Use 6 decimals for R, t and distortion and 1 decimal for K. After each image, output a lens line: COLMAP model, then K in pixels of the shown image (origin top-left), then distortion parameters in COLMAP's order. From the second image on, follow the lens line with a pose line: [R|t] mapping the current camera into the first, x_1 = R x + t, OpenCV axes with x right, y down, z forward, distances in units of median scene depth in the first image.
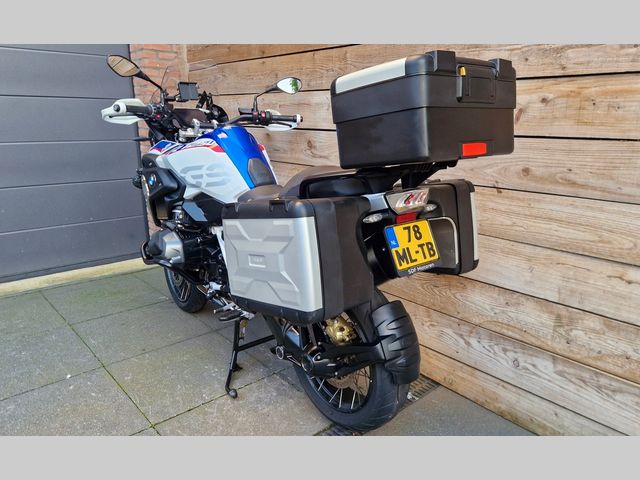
lens RADIAL K [[473.5, 0, 339.8], [0, 473.5, 242.2], [0, 0, 1]] dist [0.021156, -0.001888]
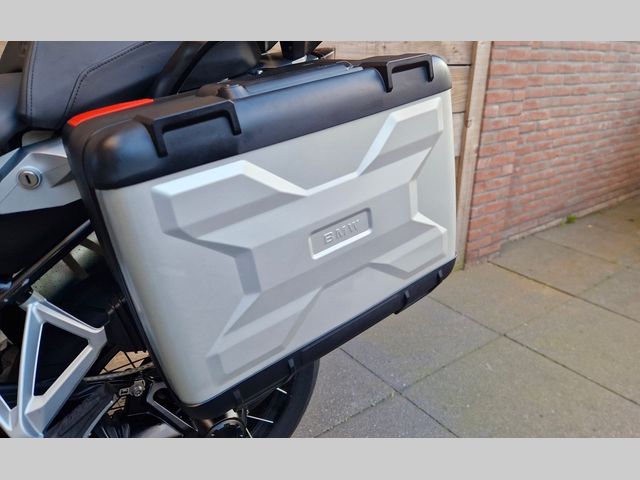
lens RADIAL K [[484.4, 0, 358.6], [0, 484.4, 242.2], [0, 0, 1]] dist [0.028532, -0.002414]
pose [[0.037541, -0.377895, 0.925087, -0.481037], [0.224029, 0.905359, 0.360744, -0.085811], [-0.973859, 0.193703, 0.118647, 0.807087]]
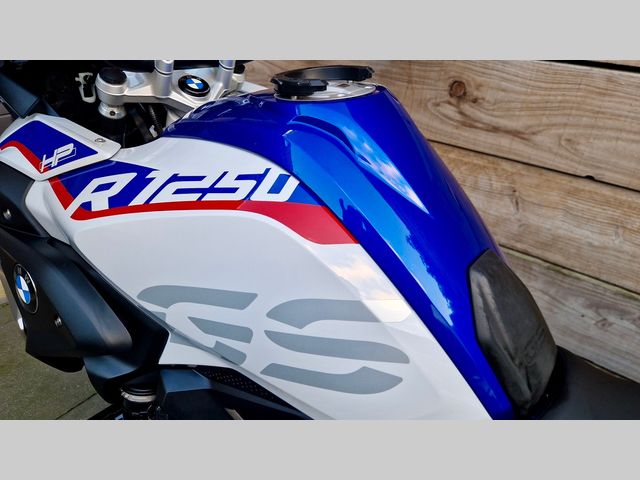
lens RADIAL K [[427.1, 0, 320.0], [0, 427.1, 240.0], [0, 0, 1]] dist [0.028747, -0.001635]
pose [[0.989304, -0.062050, 0.132013, -0.364458], [0.020688, 0.955548, 0.294108, -0.316240], [-0.144394, -0.288231, 0.946611, 1.057293]]
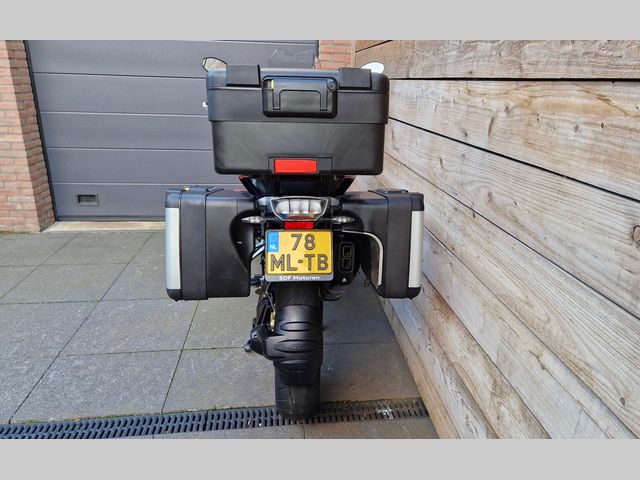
lens RADIAL K [[473.5, 0, 339.8], [0, 473.5, 242.2], [0, 0, 1]] dist [0.021156, -0.001888]
pose [[0.811920, 0.201199, -0.548001, 0.690372], [-0.169188, 0.979541, 0.108970, -0.126438], [0.558714, 0.004240, 0.829350, 0.208840]]
